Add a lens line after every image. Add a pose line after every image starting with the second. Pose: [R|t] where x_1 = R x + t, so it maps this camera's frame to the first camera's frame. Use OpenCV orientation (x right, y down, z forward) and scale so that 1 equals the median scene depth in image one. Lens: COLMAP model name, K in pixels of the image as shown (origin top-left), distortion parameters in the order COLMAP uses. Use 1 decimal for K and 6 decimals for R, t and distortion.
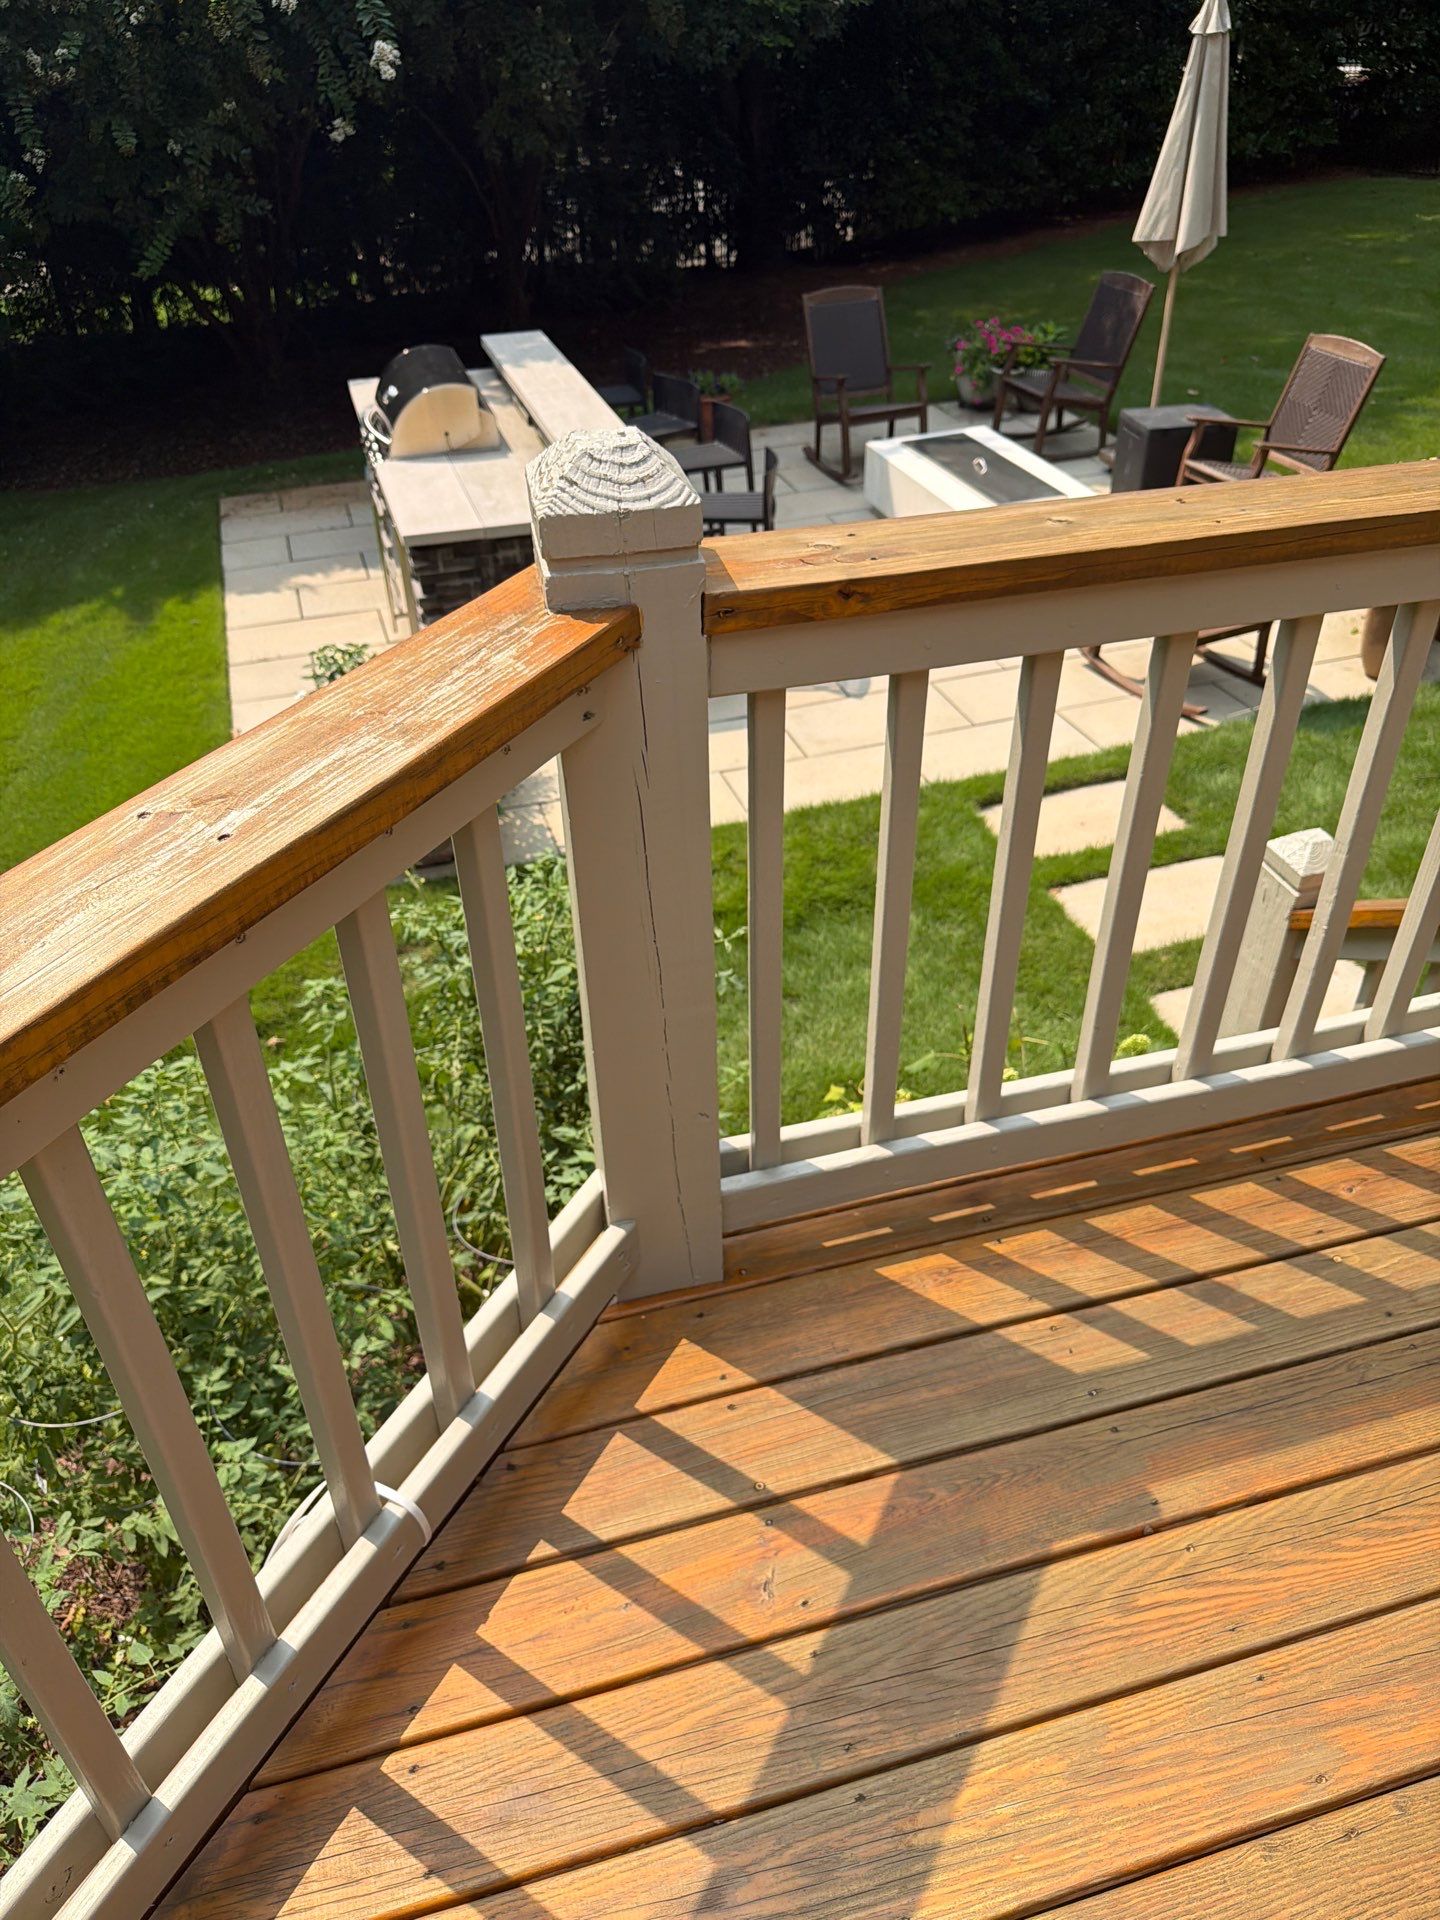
lens RADIAL K [[1457.4, 0, 720.0], [0, 1457.4, 960.0], [0, 0, 1]] dist [0.023524, -0.018293]
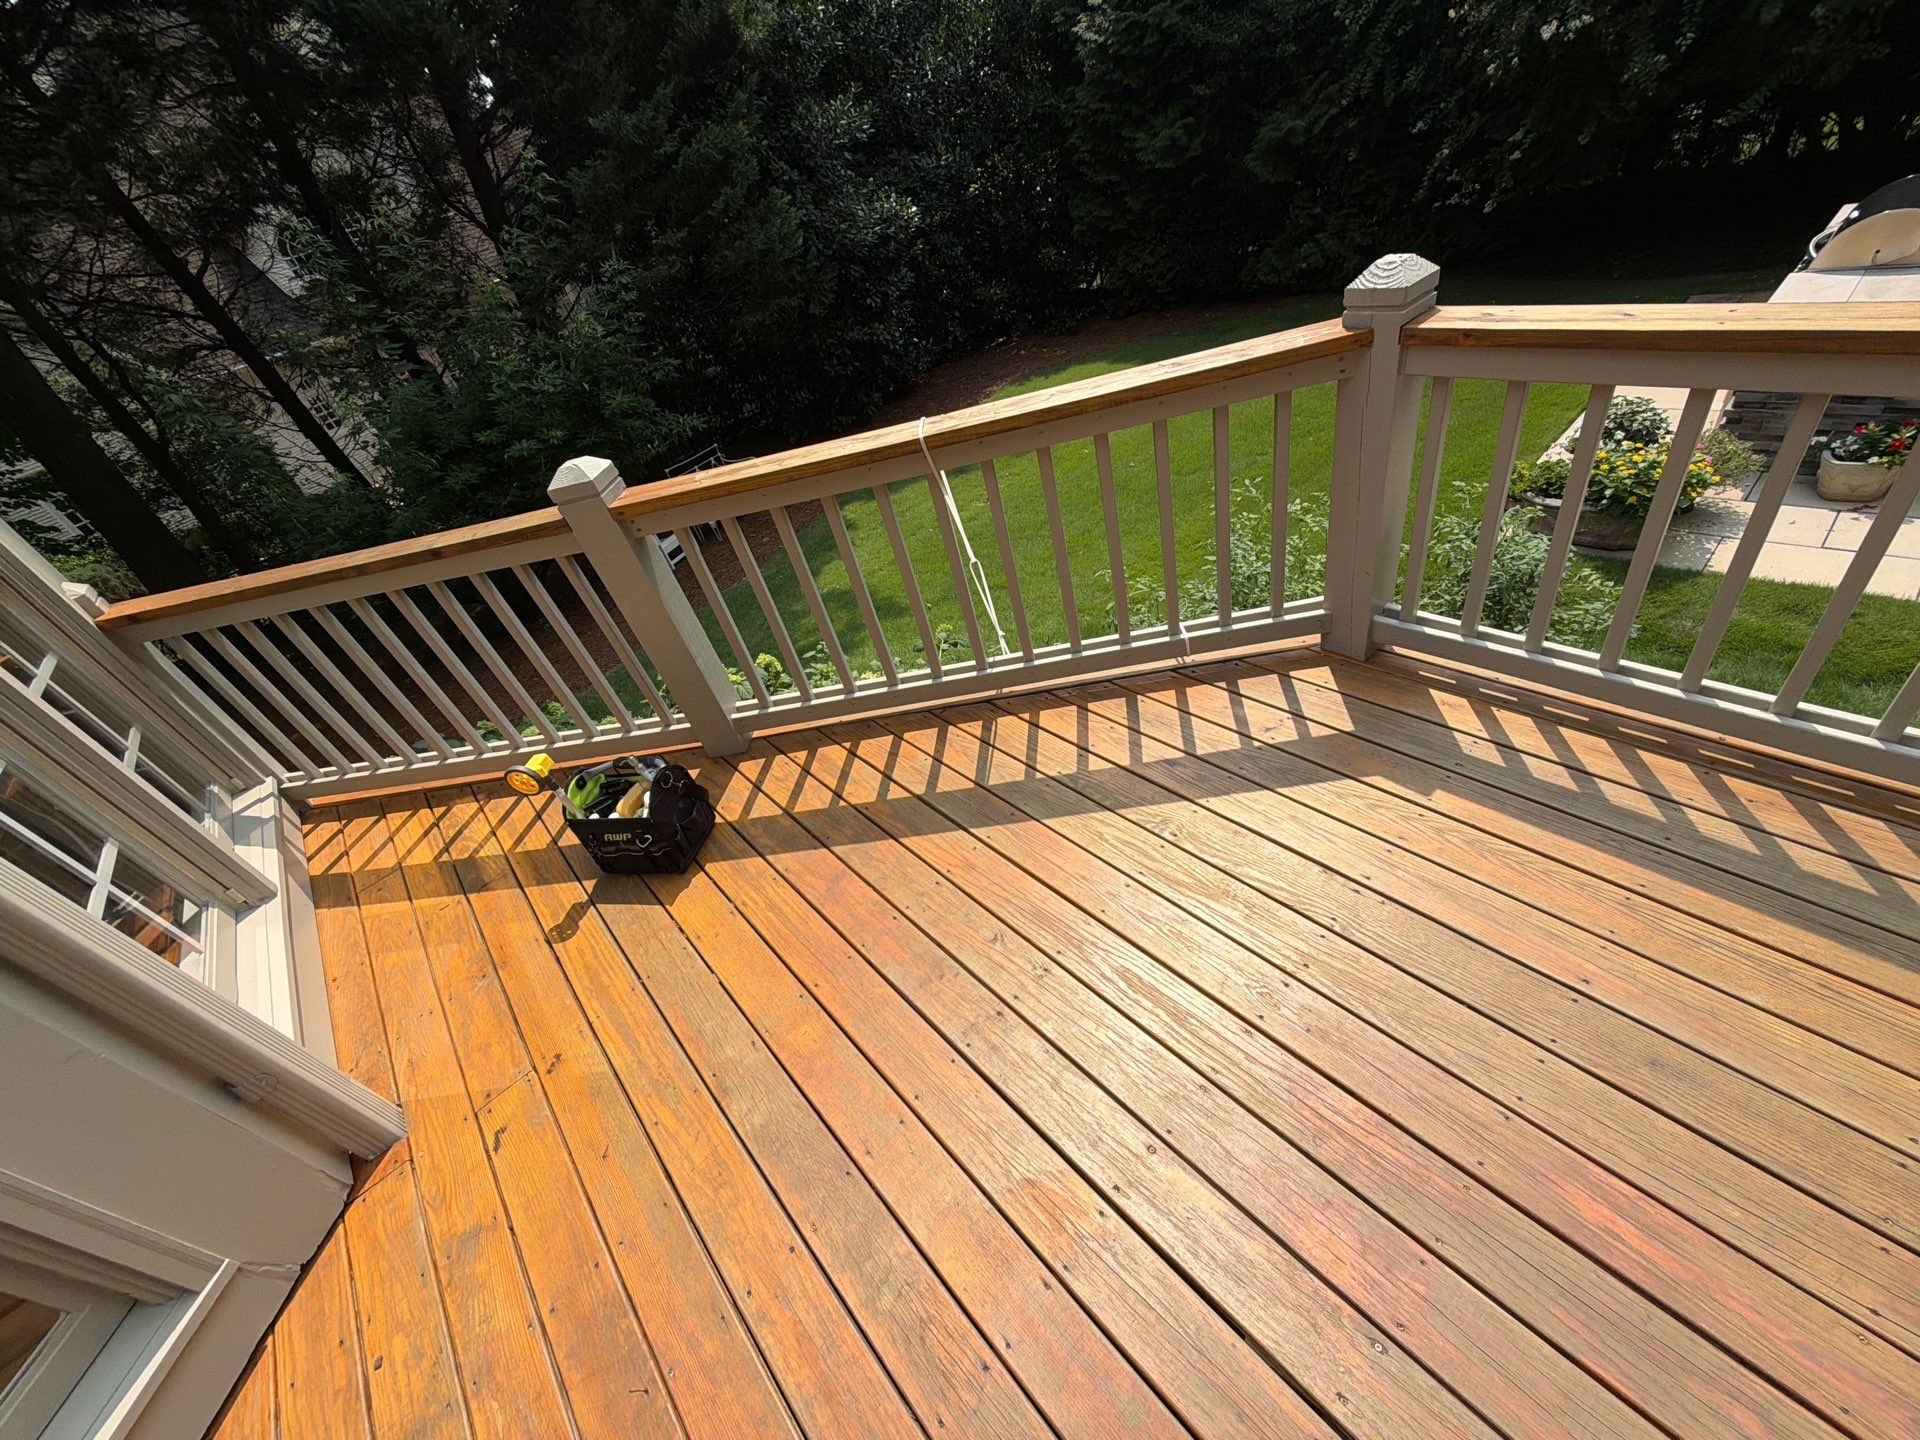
lens RADIAL K [[766.2, 0, 960.0], [0, 766.2, 720.0], [0, 0, 1]] dist [-0.000208, -0.000828]
pose [[0.447478, 0.476445, -0.756811, 0.708971], [-0.370111, 0.869054, 0.328272, 0.141108], [0.814114, 0.133209, 0.565220, -0.219995]]
